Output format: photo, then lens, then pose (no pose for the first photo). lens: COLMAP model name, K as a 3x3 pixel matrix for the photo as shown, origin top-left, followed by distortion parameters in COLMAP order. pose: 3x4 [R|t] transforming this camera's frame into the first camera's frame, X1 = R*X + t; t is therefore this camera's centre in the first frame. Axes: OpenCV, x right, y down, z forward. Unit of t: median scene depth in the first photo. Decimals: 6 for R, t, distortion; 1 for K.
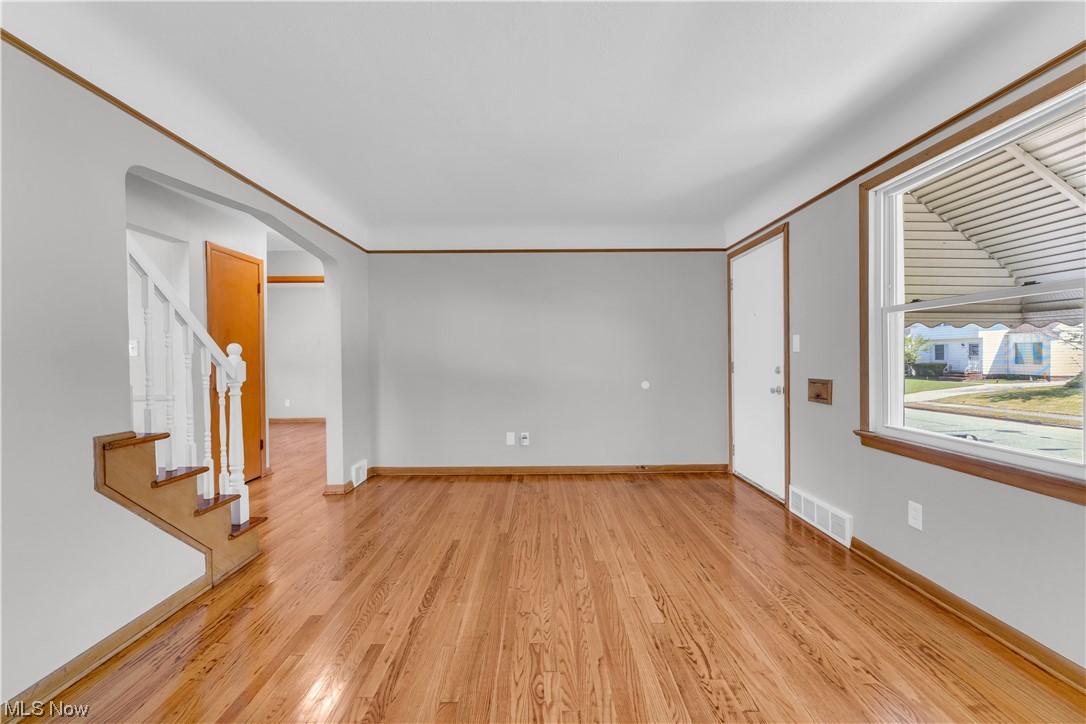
lens RADIAL K [[487.8, 0, 541.0], [0, 487.8, 359.1], [0, 0, 1]] dist [-0.001772, -0.000149]
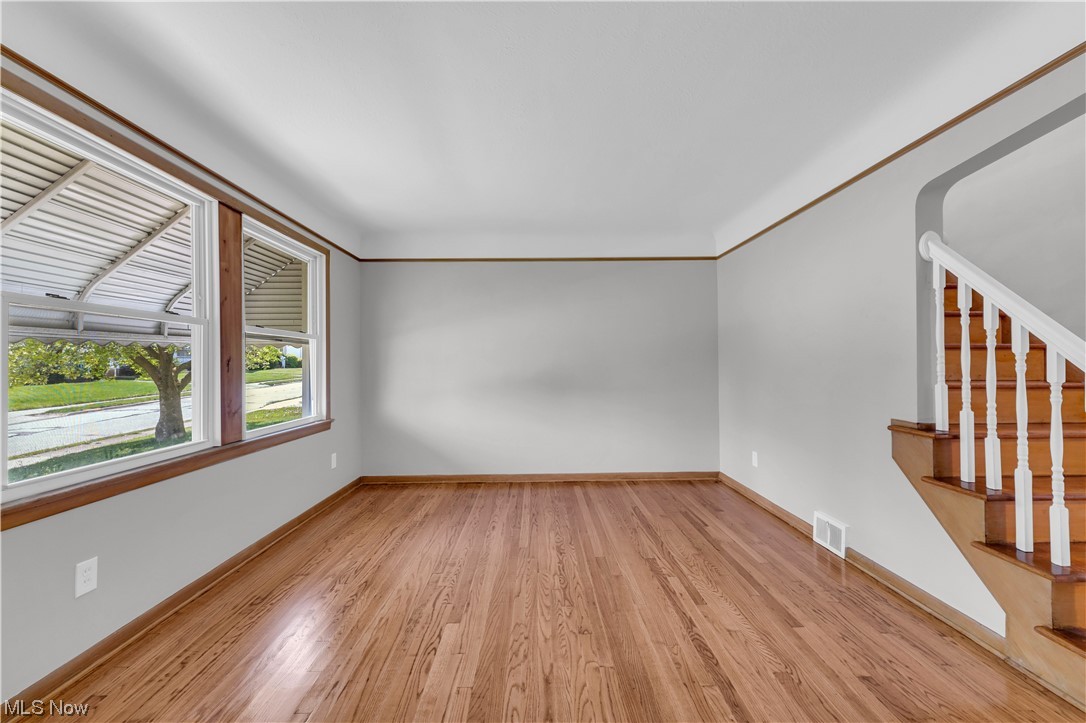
lens RADIAL K [[444.2, 0, 540.1], [0, 444.2, 361.0], [0, 0, 1]] dist [0.001588, -0.000542]
pose [[-0.999838, 0.015867, -0.008499, 0.053484], [0.015902, 0.999865, -0.004155, -0.008413], [0.008432, -0.004289, -0.999955, 1.904404]]
